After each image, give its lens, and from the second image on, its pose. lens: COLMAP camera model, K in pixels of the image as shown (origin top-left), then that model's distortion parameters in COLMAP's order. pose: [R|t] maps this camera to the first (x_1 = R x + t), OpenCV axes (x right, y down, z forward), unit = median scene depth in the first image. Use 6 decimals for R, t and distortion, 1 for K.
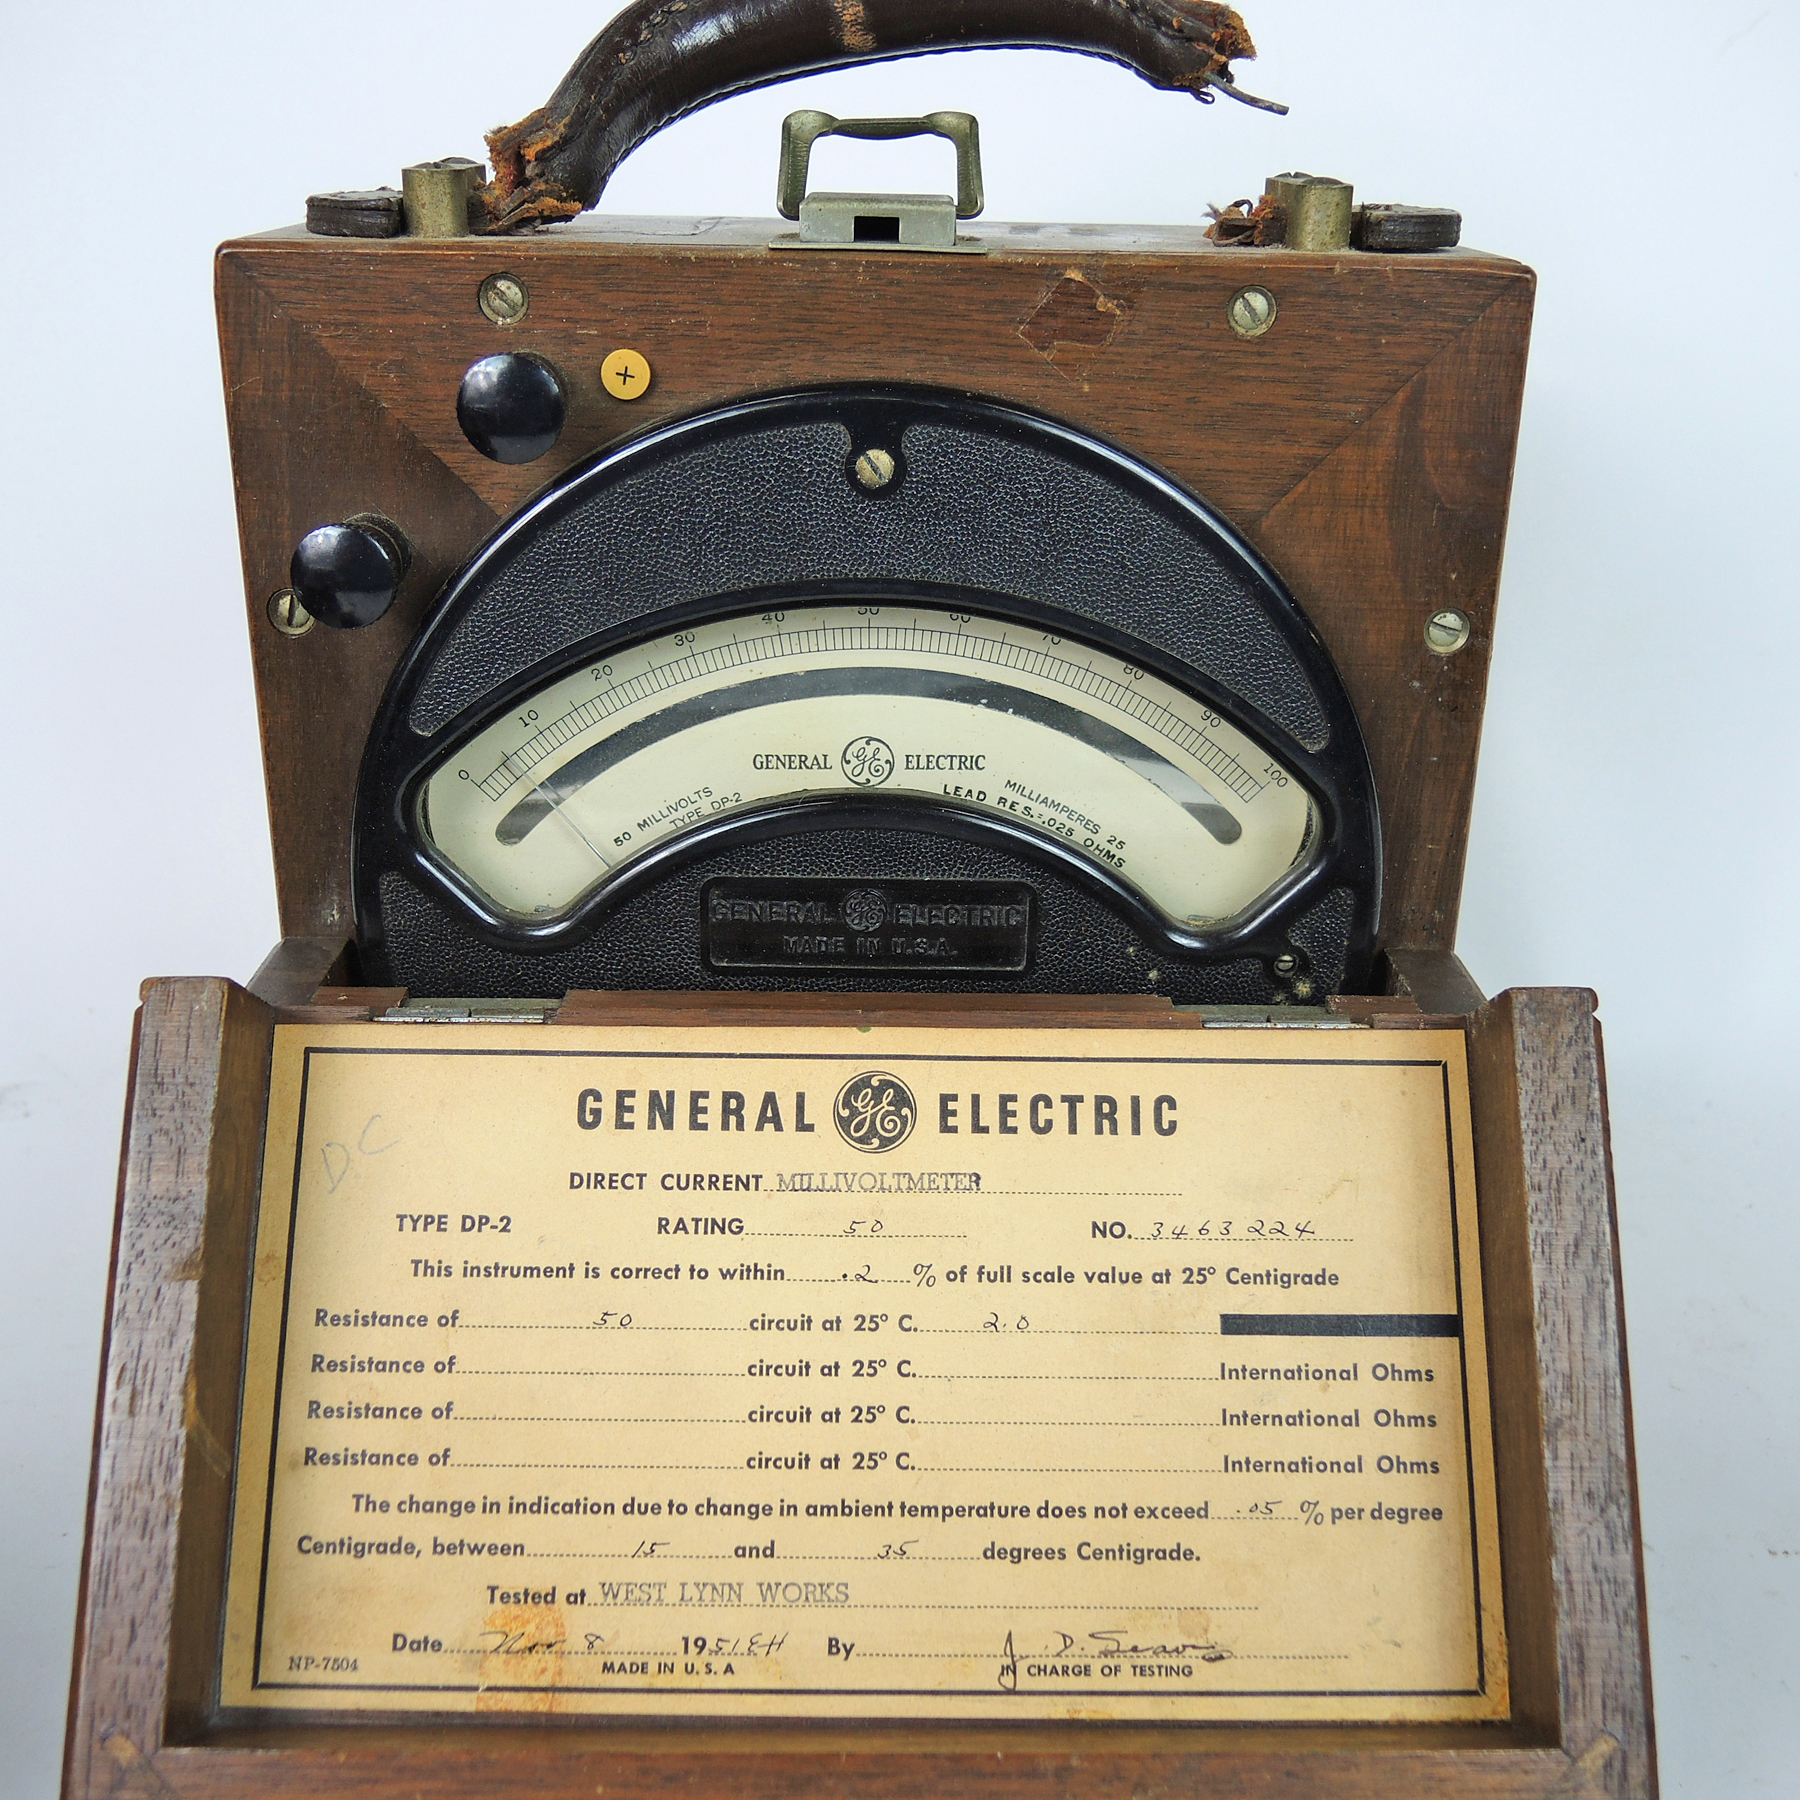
lens RADIAL K [[2004.0, 0, 898.3], [0, 2004.0, 899.4], [0, 0, 1]] dist [-0.027300, 0.000000]
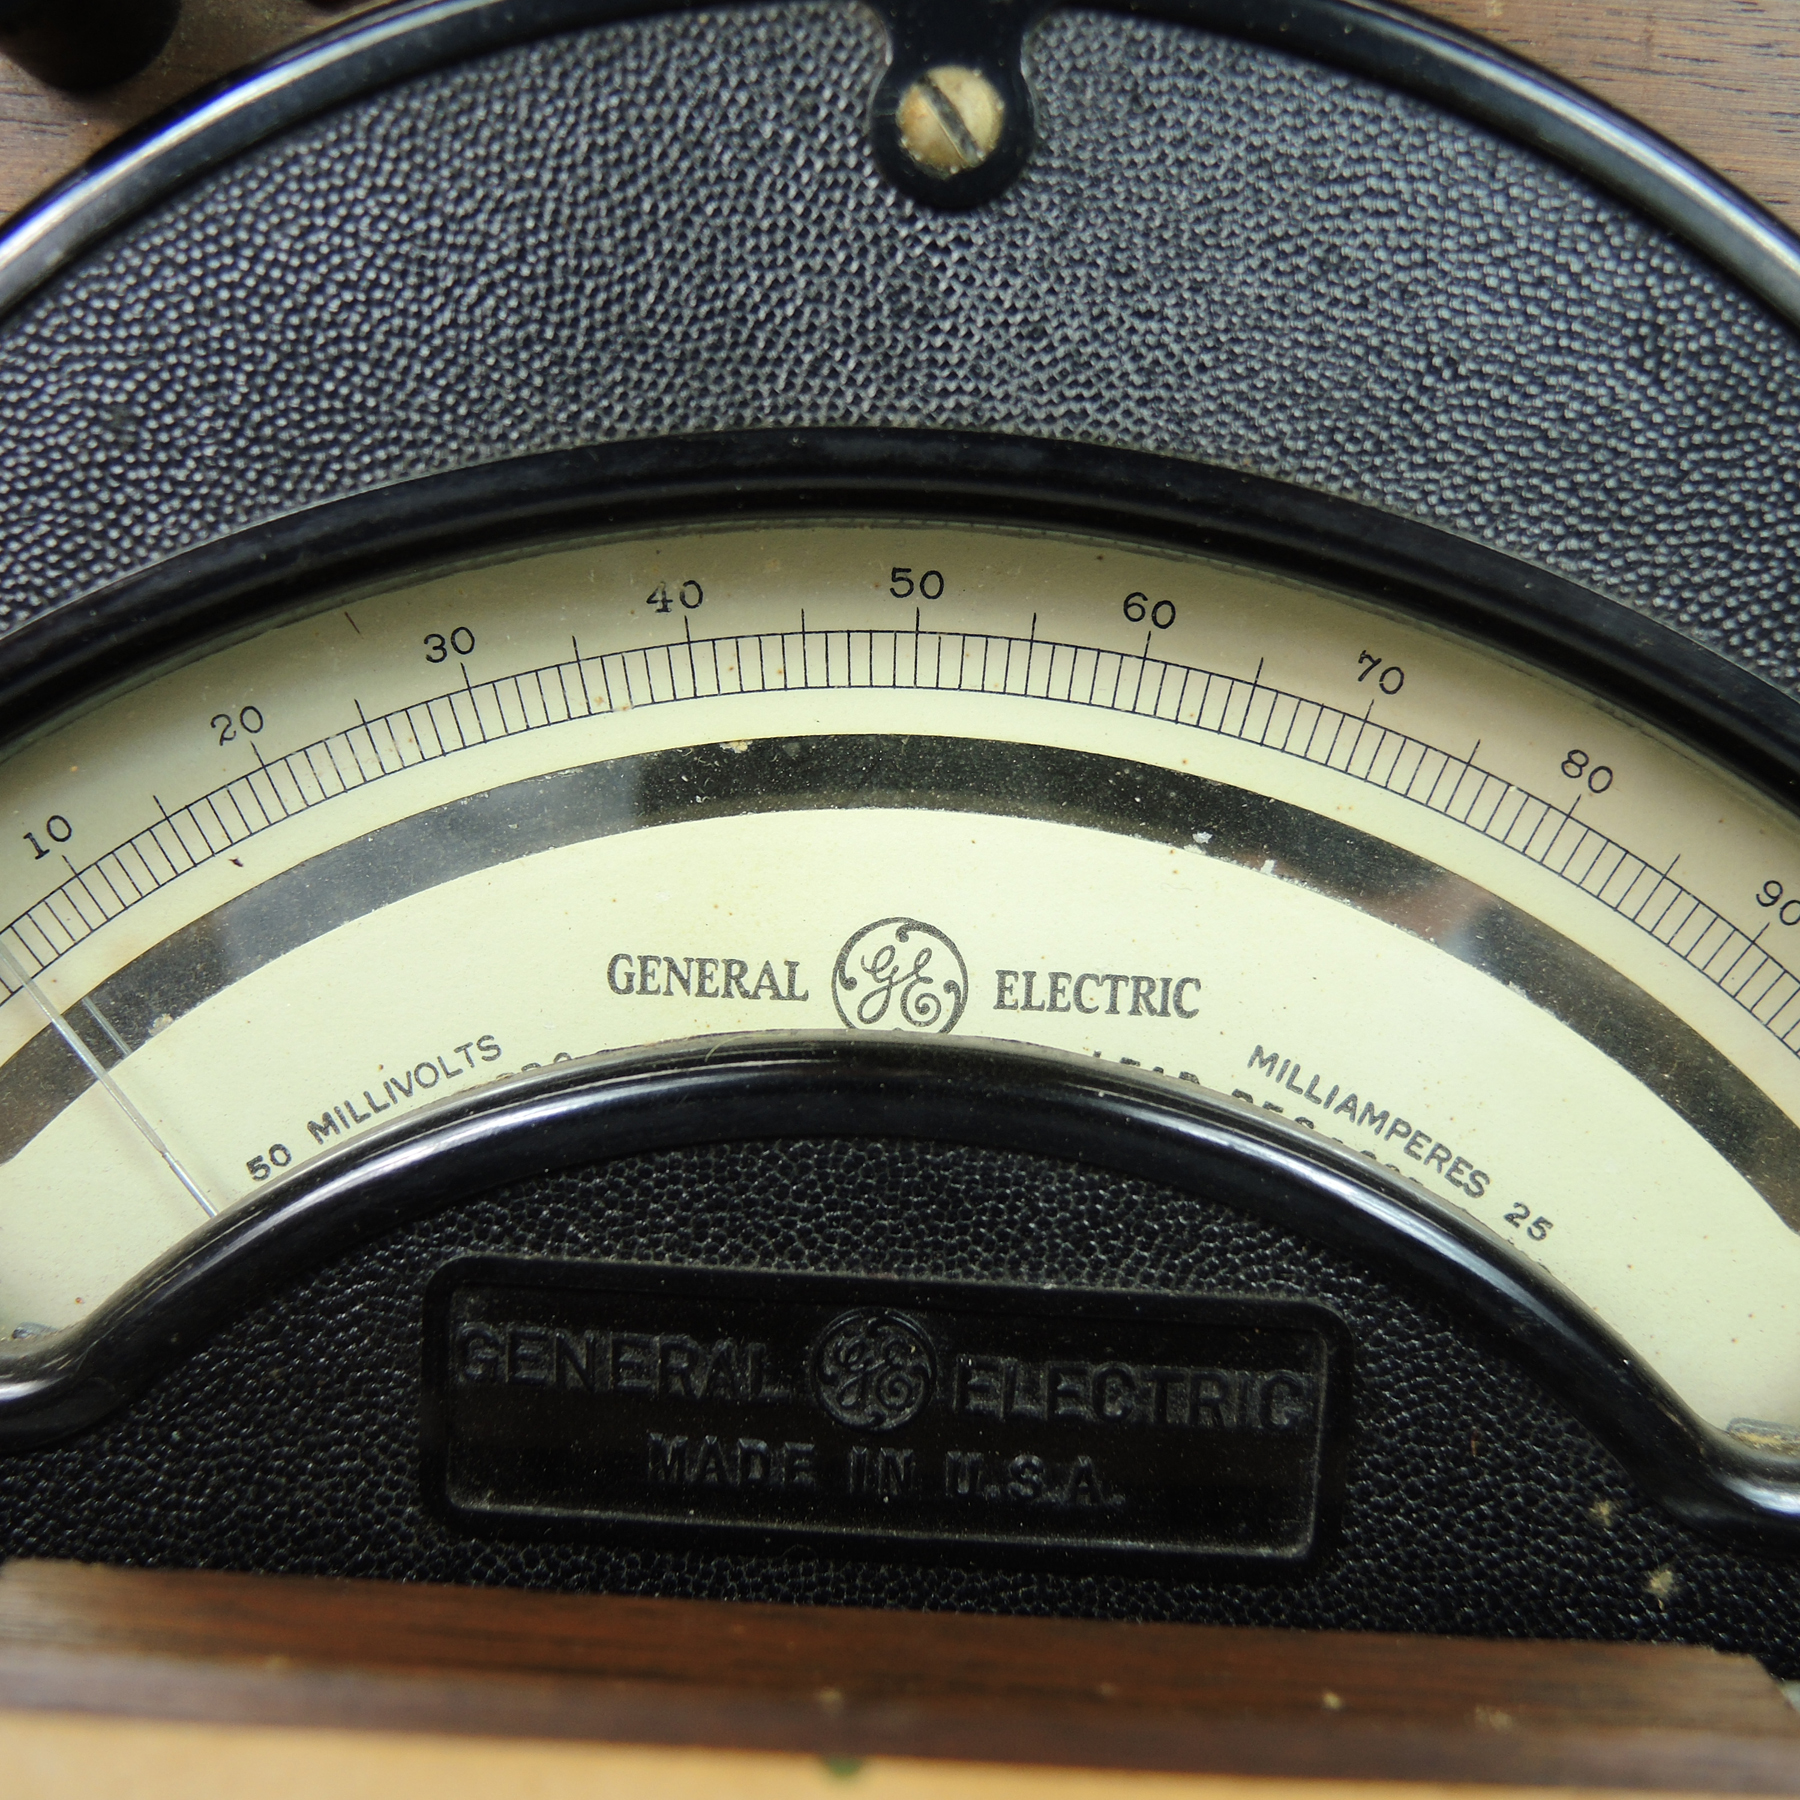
lens RADIAL K [[2004.0, 0, 915.2], [0, 2004.0, 914.2], [0, 0, 1]] dist [-0.027300, 0.000000]
pose [[0.999191, 0.035980, -0.017975, -0.005850], [-0.039335, 0.967432, -0.250058, 0.016131], [0.008393, 0.250562, 0.968064, 0.627811]]
